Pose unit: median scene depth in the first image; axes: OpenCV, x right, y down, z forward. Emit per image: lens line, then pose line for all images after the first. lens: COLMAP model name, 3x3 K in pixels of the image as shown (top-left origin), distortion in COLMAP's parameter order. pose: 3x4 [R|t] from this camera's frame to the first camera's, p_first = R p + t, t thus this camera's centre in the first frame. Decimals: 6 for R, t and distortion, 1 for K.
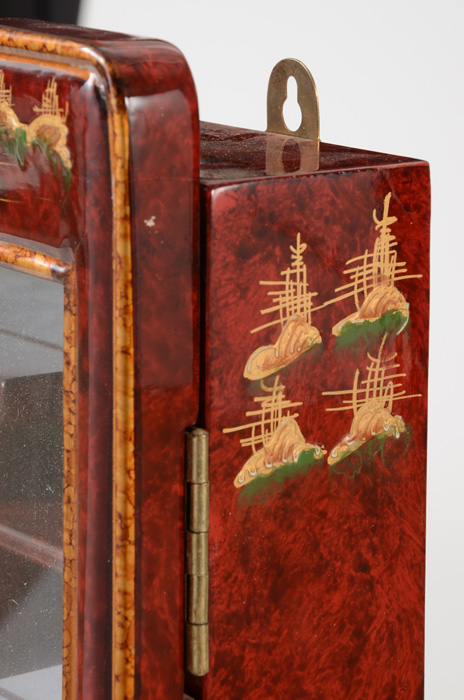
lens RADIAL K [[2942.6, 0, 231.3], [0, 2942.6, 352.9], [0, 0, 1]] dist [1.013544, 0.000000]
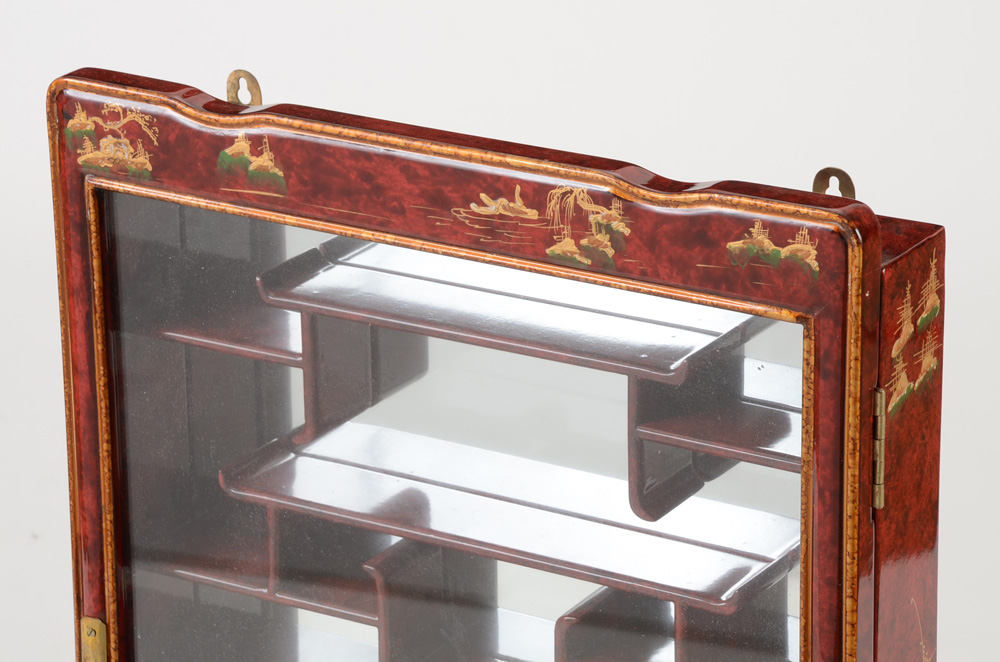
lens RADIAL K [[3831.2, 0, 496.1], [0, 3831.2, 333.0], [0, 0, 1]] dist [1.665431, 0.000000]
pose [[0.925547, -0.148219, 0.348416, -1.136540], [0.096213, 0.982057, 0.162192, -0.452229], [-0.366204, -0.116595, 0.923201, -1.284894]]
